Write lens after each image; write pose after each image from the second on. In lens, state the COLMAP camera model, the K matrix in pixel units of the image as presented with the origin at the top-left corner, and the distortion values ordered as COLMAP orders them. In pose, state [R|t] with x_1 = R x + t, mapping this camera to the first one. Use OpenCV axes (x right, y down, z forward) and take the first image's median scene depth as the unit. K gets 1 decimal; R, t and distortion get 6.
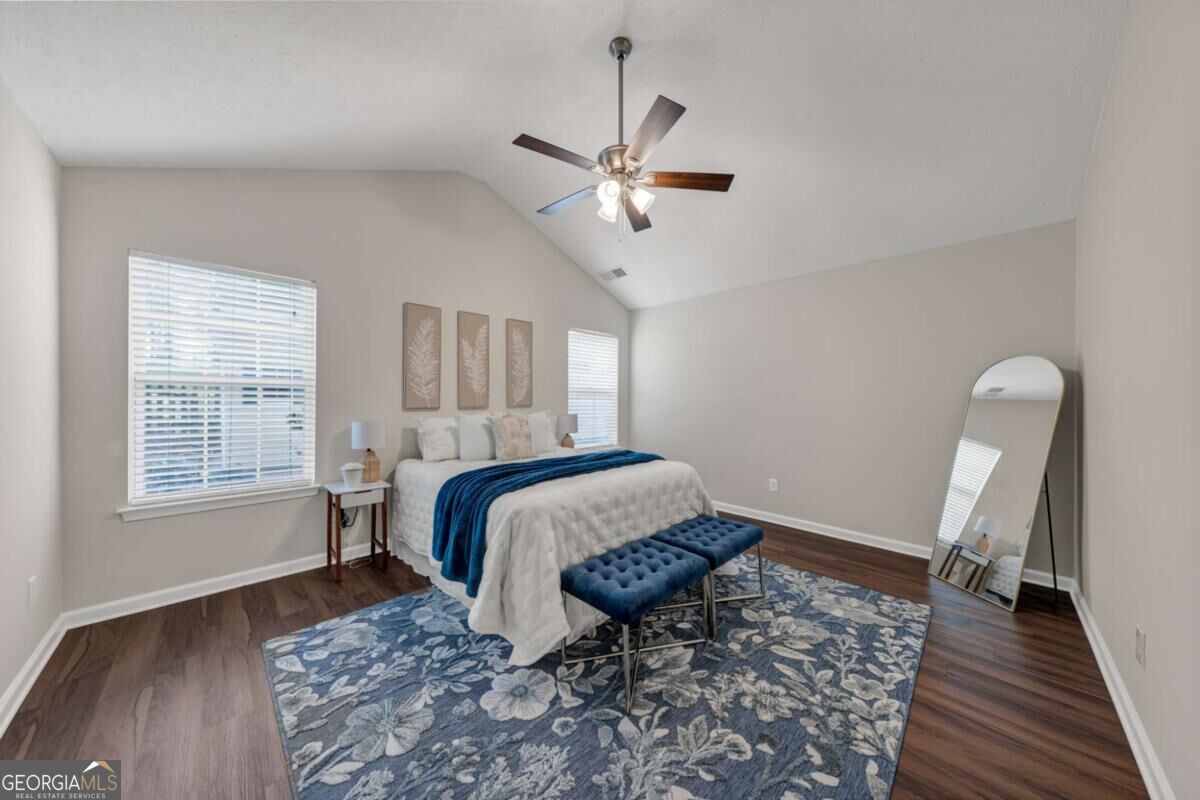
lens RADIAL K [[385.0, 0, 606.1], [0, 385.0, 398.3], [0, 0, 1]] dist [0.002392, 0.000011]
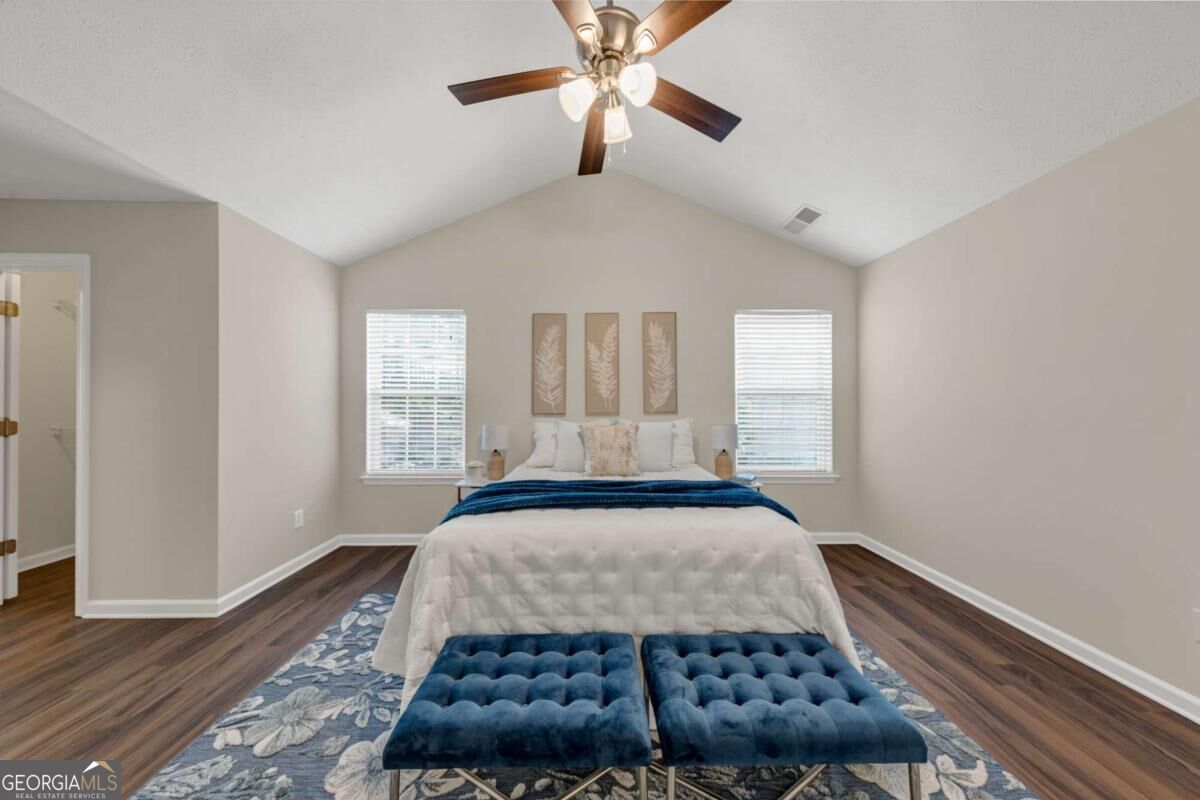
lens RADIAL K [[385.0, 0, 596.6], [0, 385.0, 400.4], [0, 0, 1]] dist [0.002392, 0.000011]
pose [[0.709470, -0.013843, -0.704600, 0.355194], [0.006064, 0.999890, -0.013538, 0.004754], [0.704709, 0.005332, 0.709476, 0.388495]]
